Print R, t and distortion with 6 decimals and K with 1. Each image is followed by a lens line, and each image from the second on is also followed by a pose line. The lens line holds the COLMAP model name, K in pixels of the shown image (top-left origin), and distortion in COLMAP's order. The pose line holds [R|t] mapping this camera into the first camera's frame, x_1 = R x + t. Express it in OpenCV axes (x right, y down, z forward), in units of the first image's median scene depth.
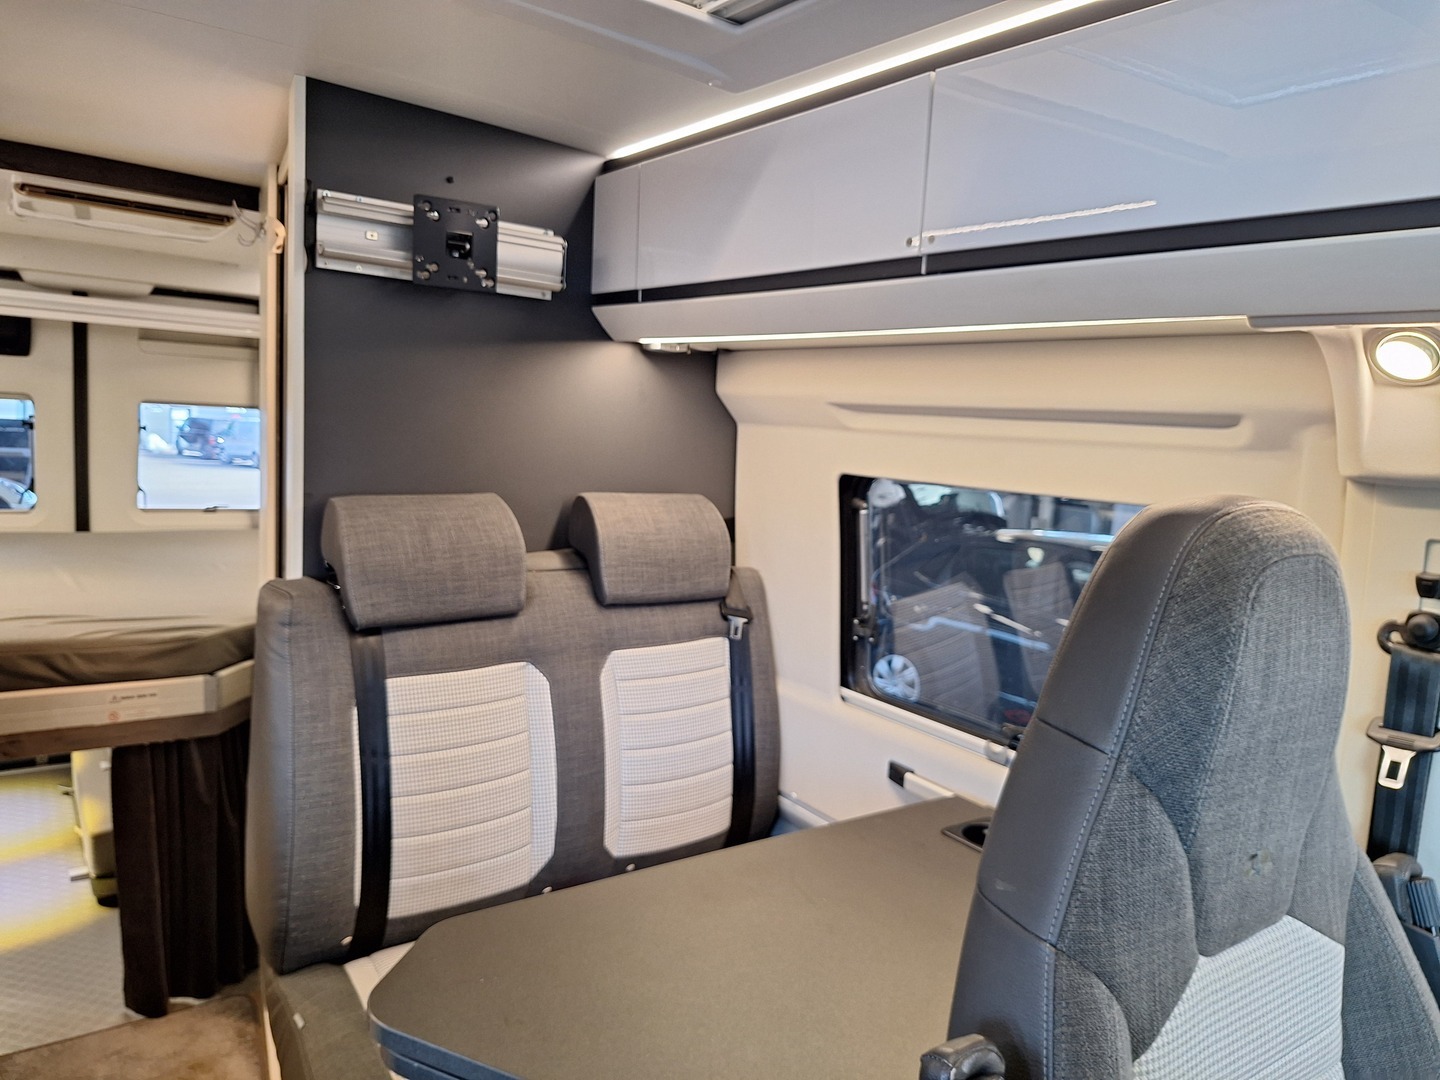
lens RADIAL K [[1014.1, 0, 720.0], [0, 1014.1, 540.0], [0, 0, 1]] dist [0.107222, -0.149821]
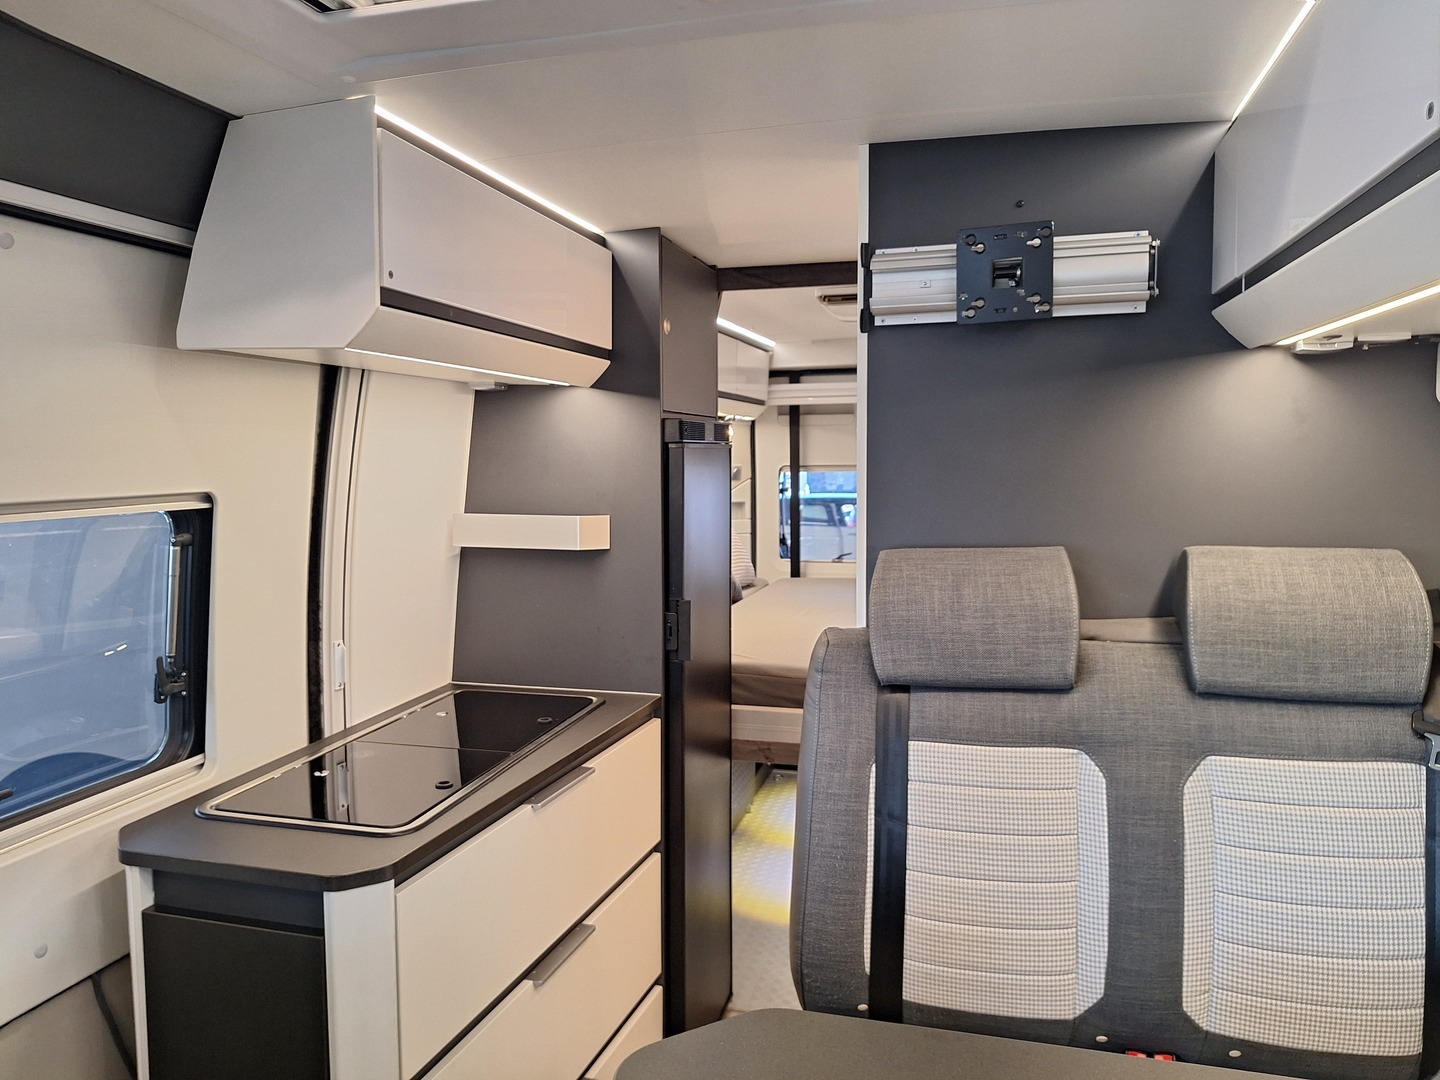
lens RADIAL K [[1014.1, 0, 720.0], [0, 1014.1, 540.0], [0, 0, 1]] dist [0.107222, -0.149821]
pose [[0.624966, -0.004425, -0.780639, 0.285711], [-0.043041, 0.998268, -0.040116, -0.004604], [0.779464, 0.058671, 0.623693, 0.243840]]
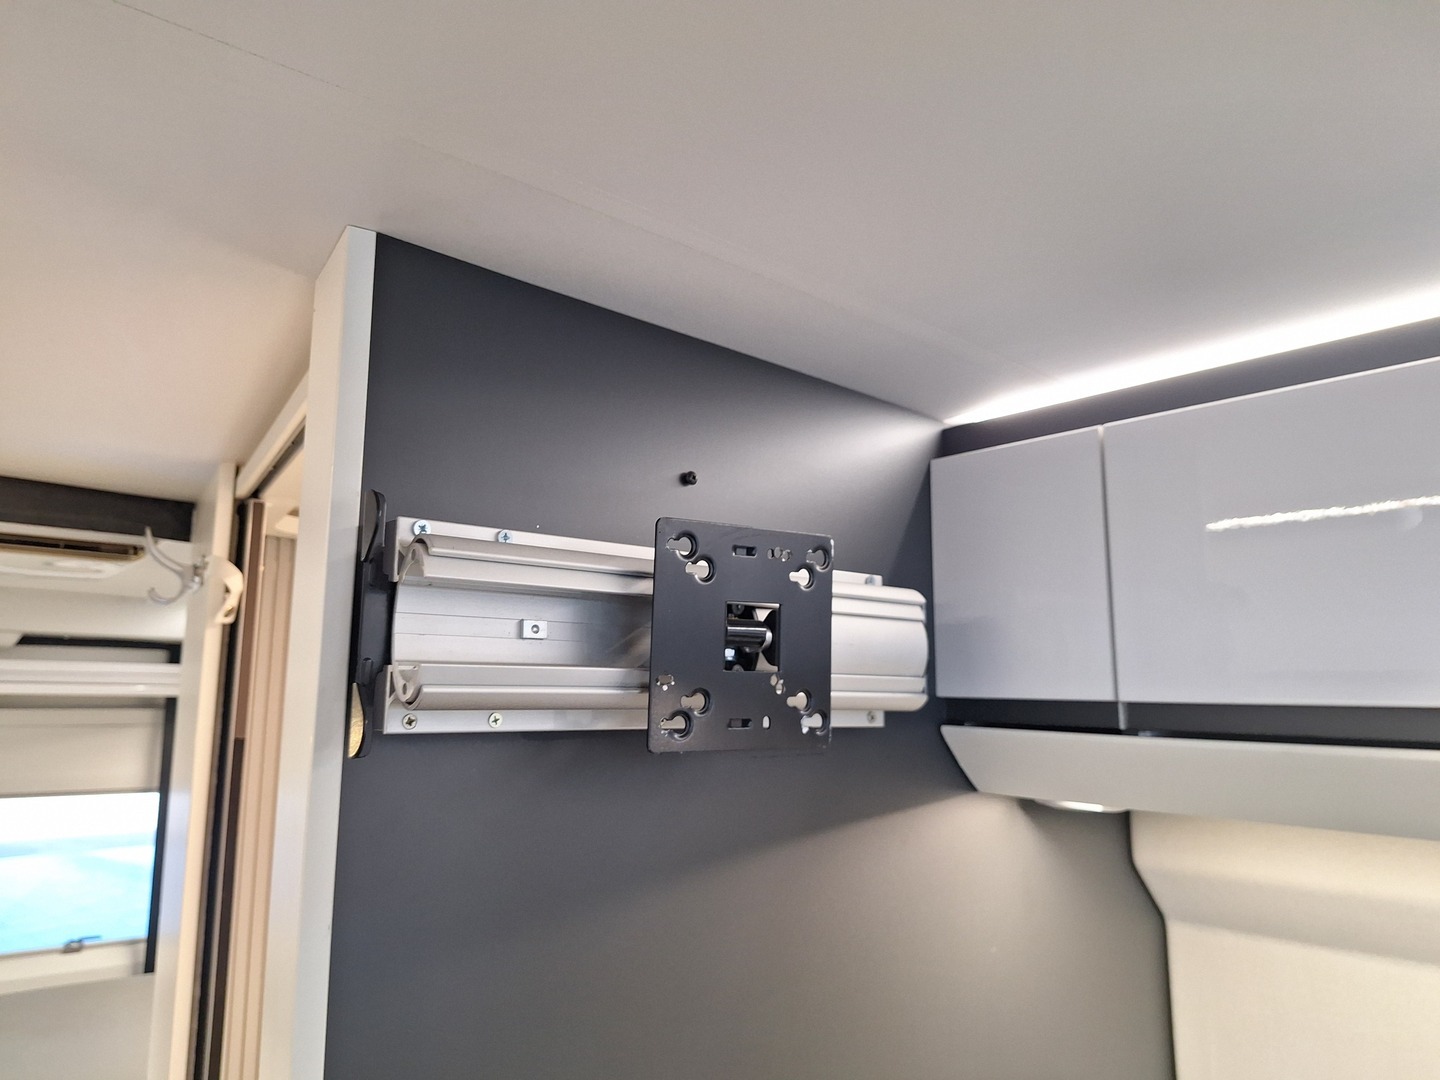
lens RADIAL K [[1014.1, 0, 720.0], [0, 1014.1, 540.0], [0, 0, 1]] dist [0.107222, -0.149821]
pose [[0.995795, -0.036495, 0.084030, -0.288350], [0.057446, 0.963244, -0.262414, -0.217219], [-0.071365, 0.266138, 0.961290, 0.610298]]
